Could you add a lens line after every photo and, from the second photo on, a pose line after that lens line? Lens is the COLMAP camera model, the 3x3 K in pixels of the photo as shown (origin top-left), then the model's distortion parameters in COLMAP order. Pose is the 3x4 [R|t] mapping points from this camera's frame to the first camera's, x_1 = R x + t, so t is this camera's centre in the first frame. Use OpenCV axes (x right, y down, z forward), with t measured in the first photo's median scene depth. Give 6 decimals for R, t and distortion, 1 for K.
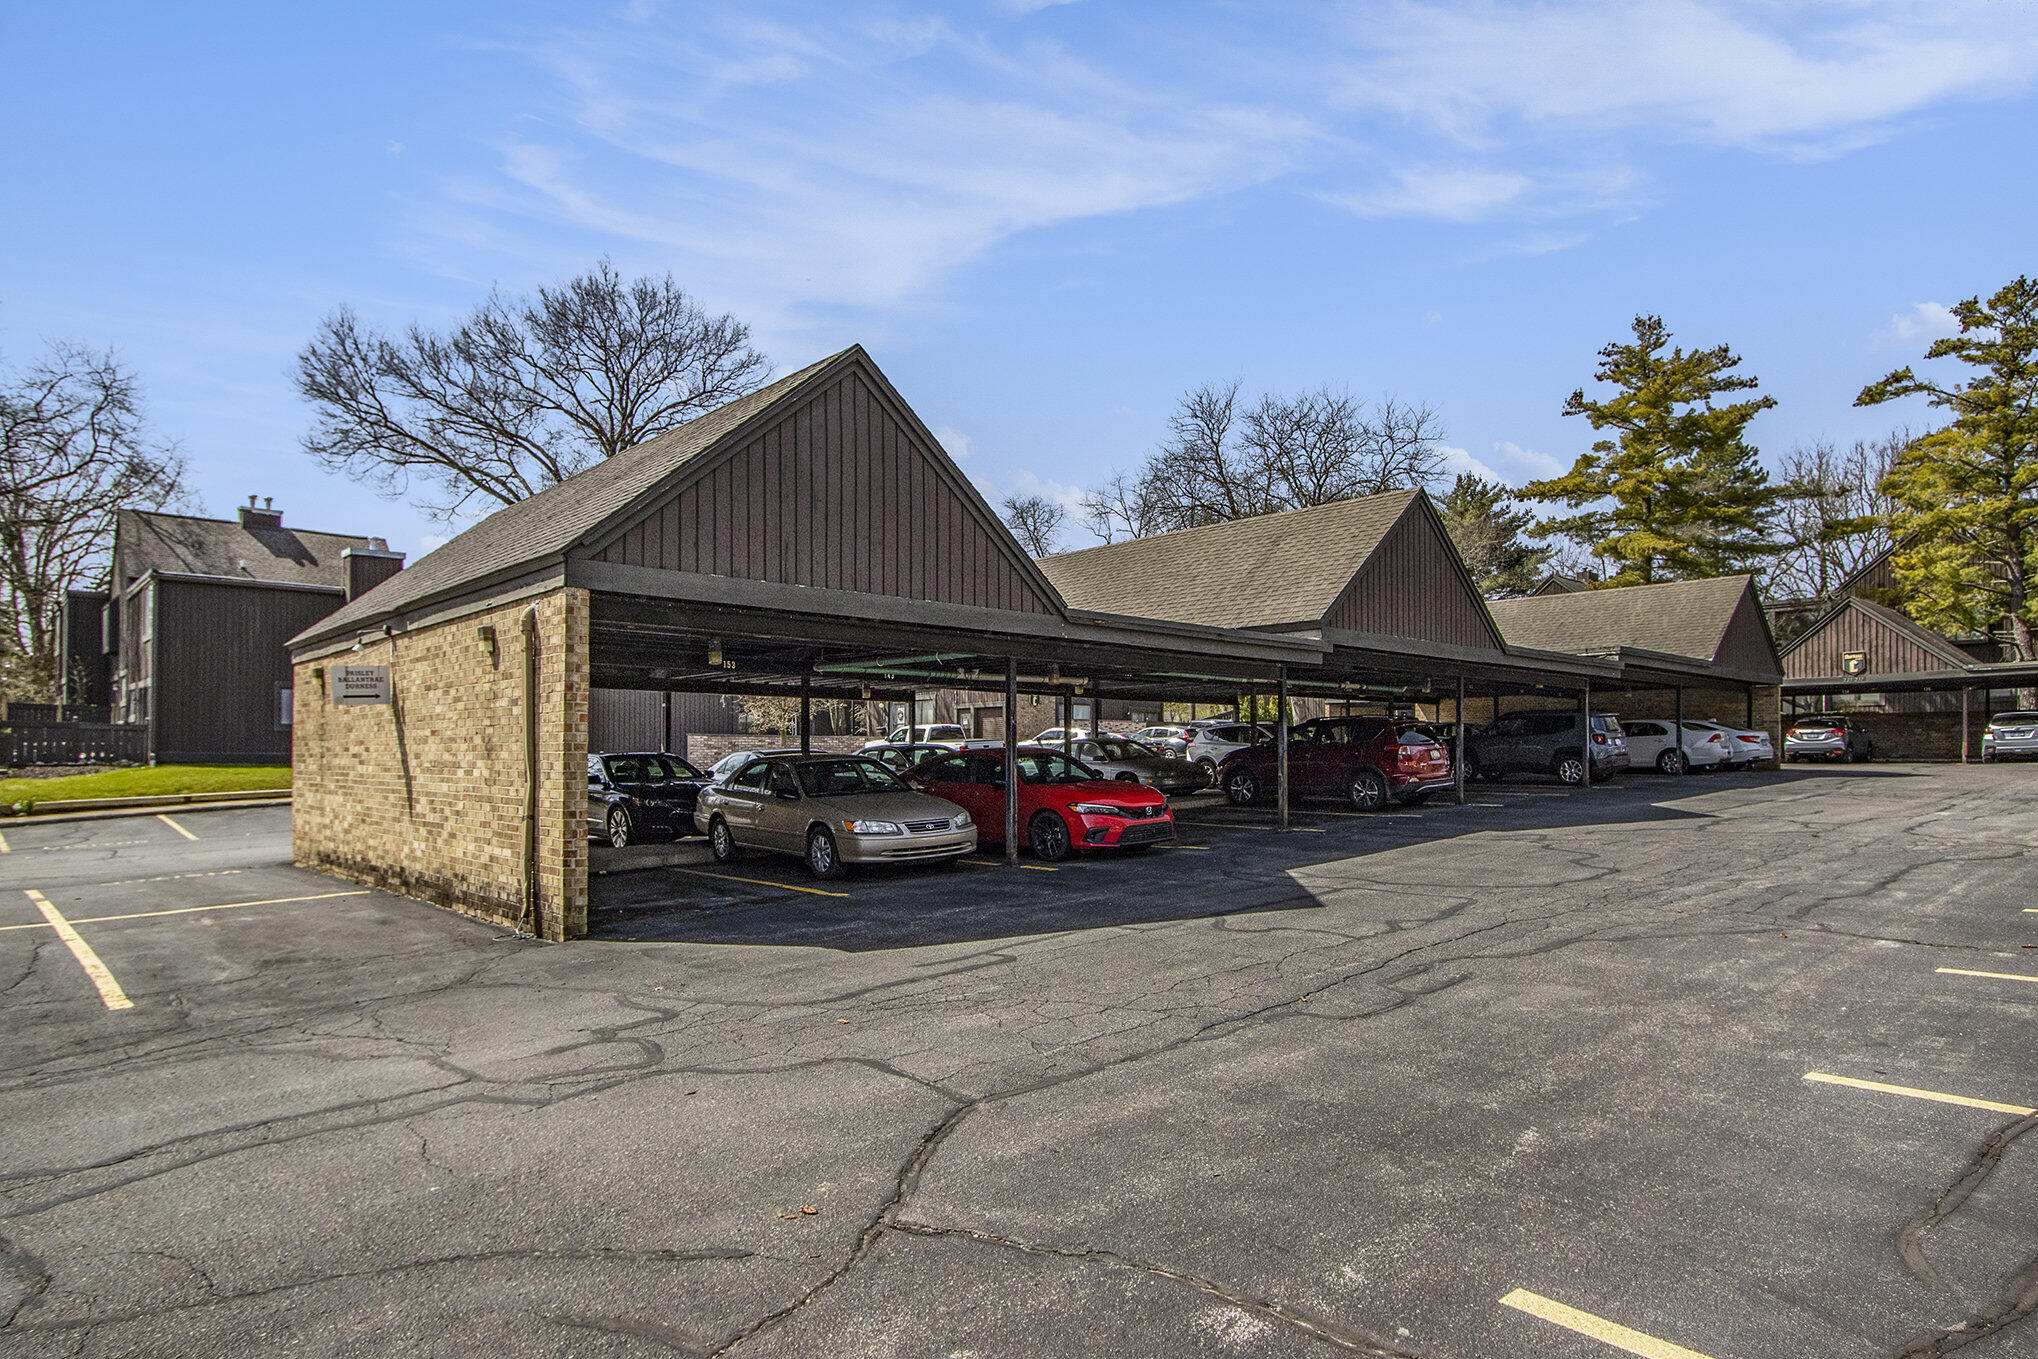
lens RADIAL K [[1173.1, 0, 1018.6], [0, 1173.1, 727.4], [0, 0, 1]] dist [-0.016002, 0.001198]
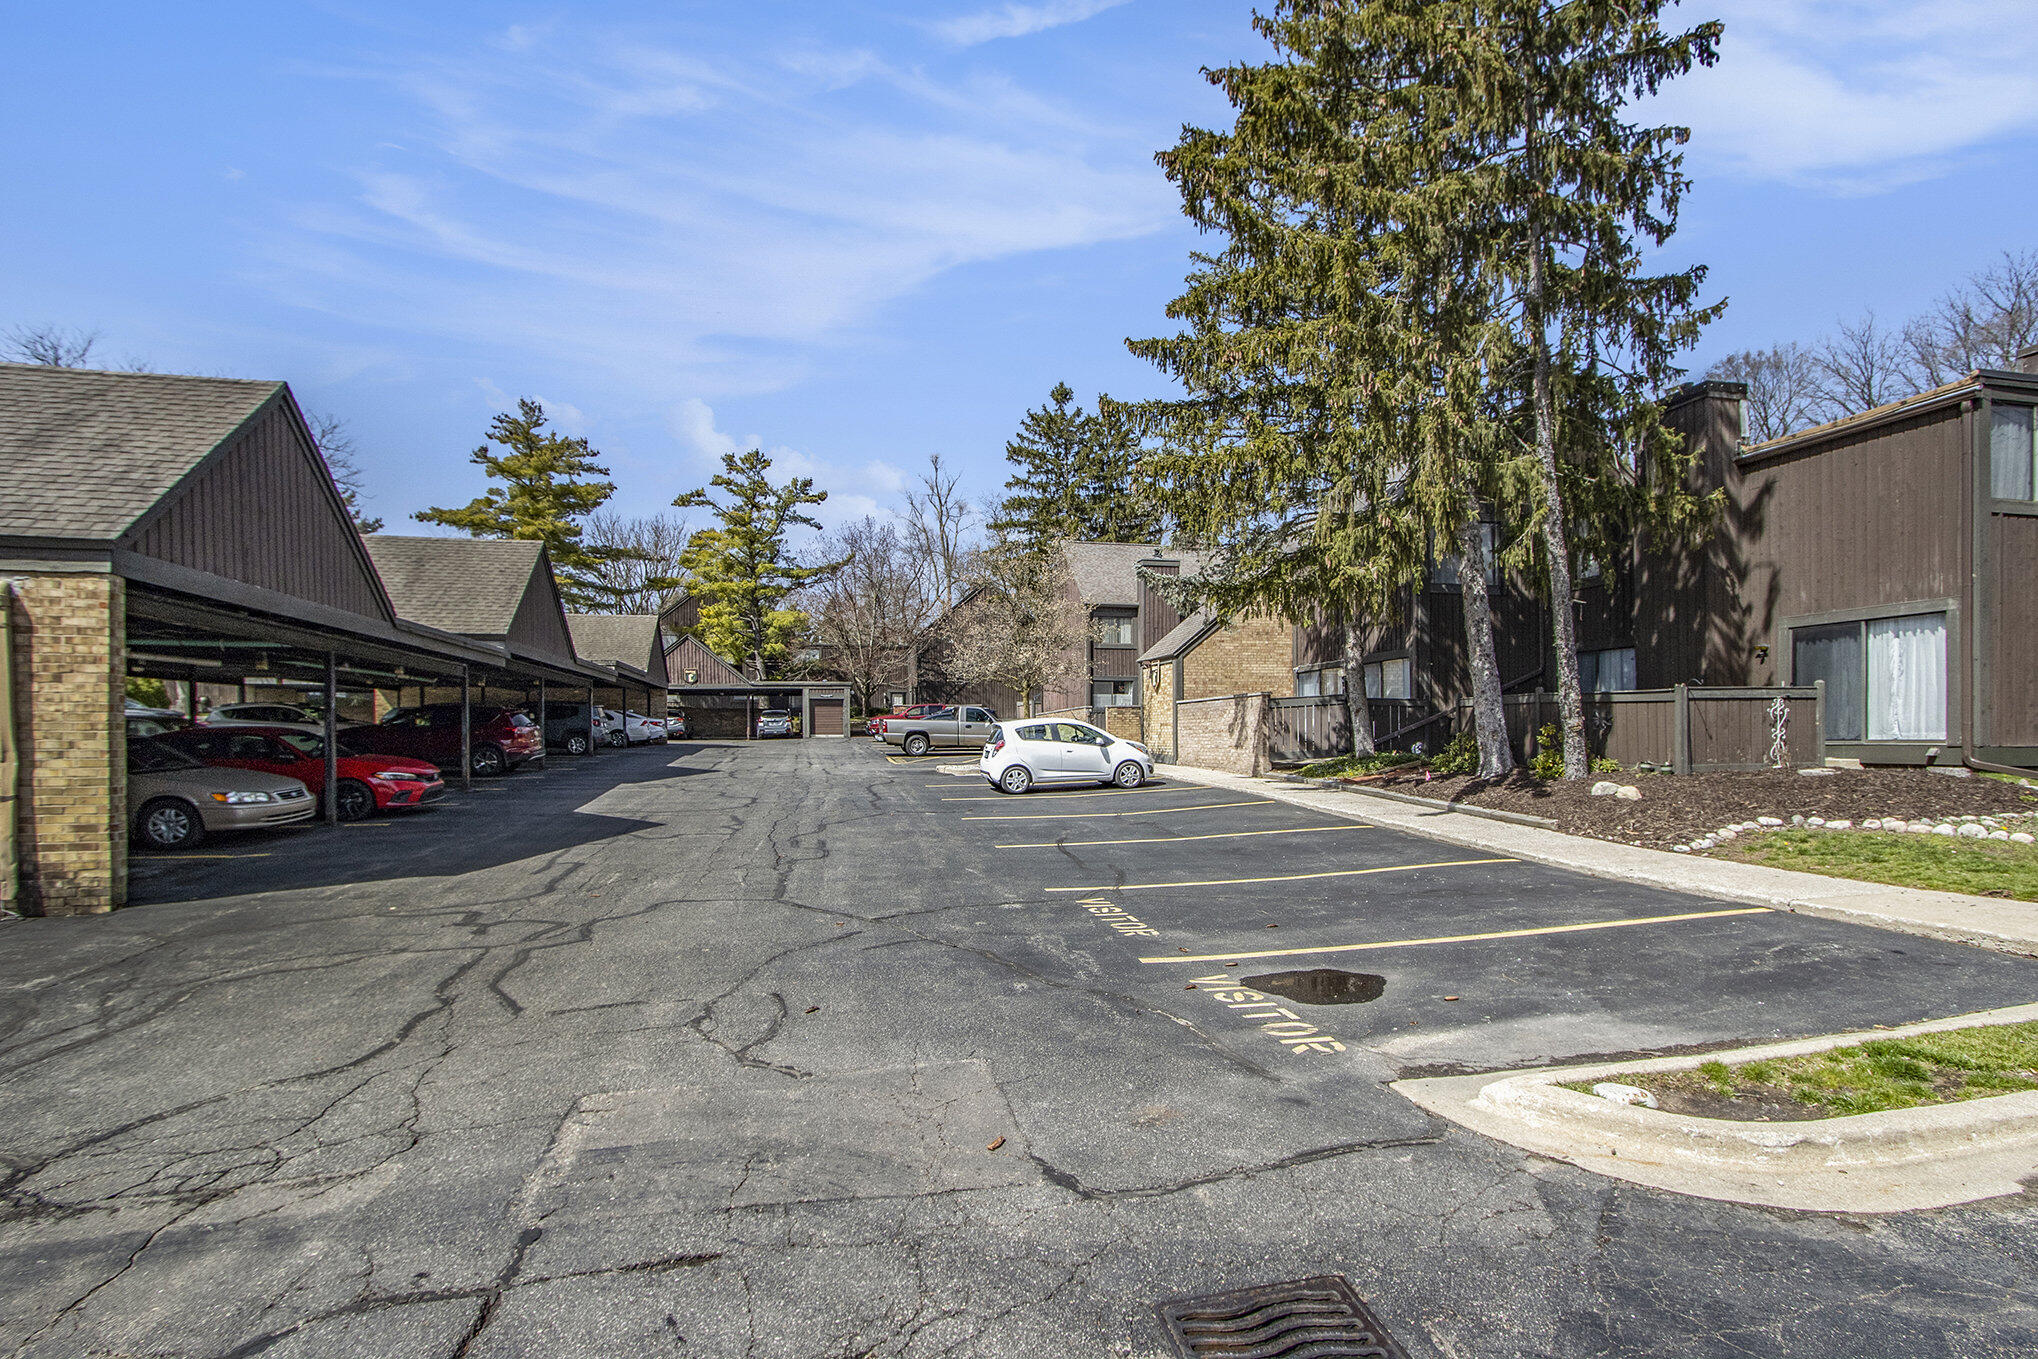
lens RADIAL K [[955.0, 0, 1015.5], [0, 955.0, 650.5], [0, 0, 1]] dist [-0.020484, 0.000500]
pose [[0.506812, 0.078313, 0.858492, -0.181150], [-0.024211, 0.996765, -0.076634, -0.001516], [-0.861716, 0.018054, 0.507069, -0.035367]]
